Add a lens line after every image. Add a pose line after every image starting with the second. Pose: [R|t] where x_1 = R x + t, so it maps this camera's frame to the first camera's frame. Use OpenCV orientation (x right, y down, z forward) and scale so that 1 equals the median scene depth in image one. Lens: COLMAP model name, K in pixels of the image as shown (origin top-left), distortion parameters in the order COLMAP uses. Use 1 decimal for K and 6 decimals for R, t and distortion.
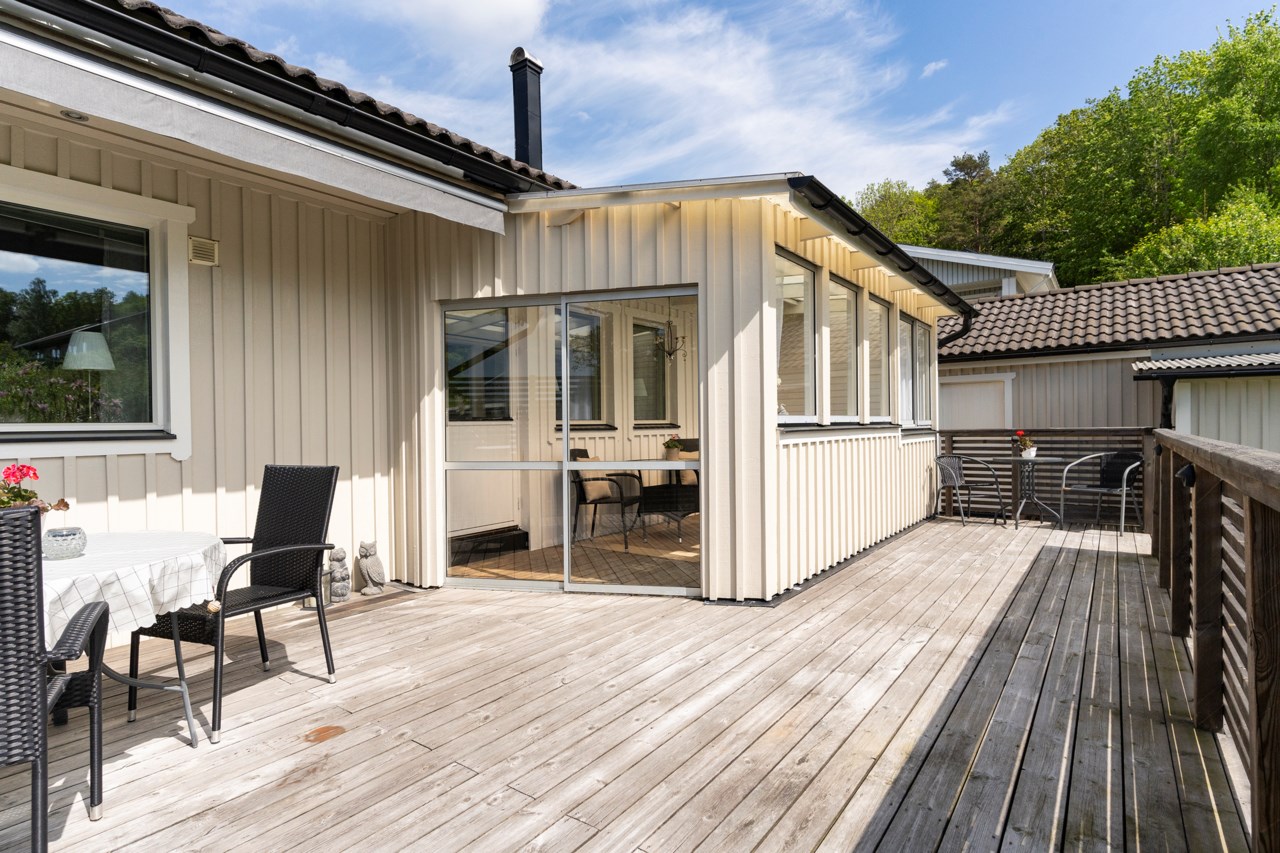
lens RADIAL K [[659.8, 0, 637.4], [0, 659.8, 430.3], [0, 0, 1]] dist [0.001556, 0.000224]
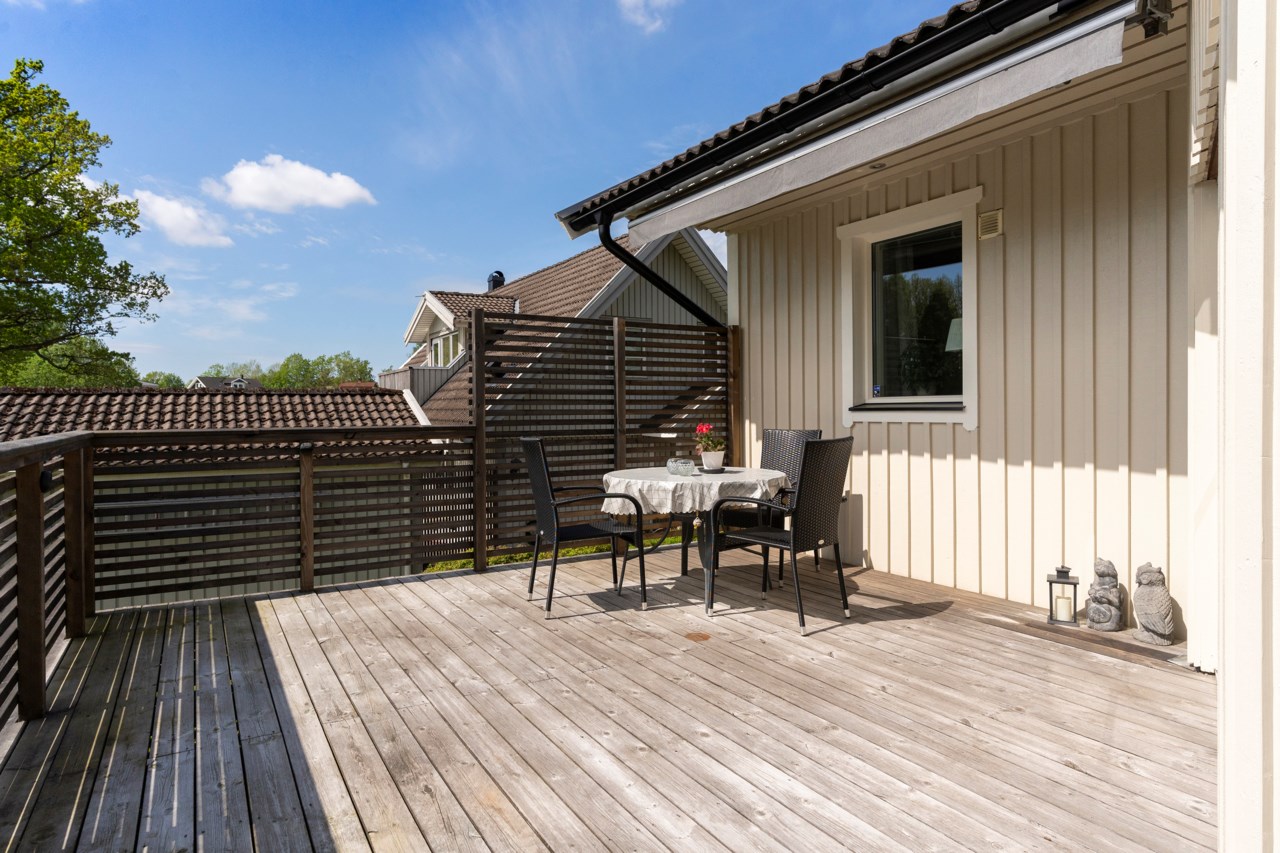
lens RADIAL K [[741.5, 0, 637.0], [0, 741.5, 418.2], [0, 0, 1]] dist [0.000579, -0.000741]
pose [[-0.398600, 0.032869, -0.916536, 0.844053], [0.013079, 0.999460, 0.030154, -0.025248], [0.917032, 0.000032, -0.398815, 1.345134]]
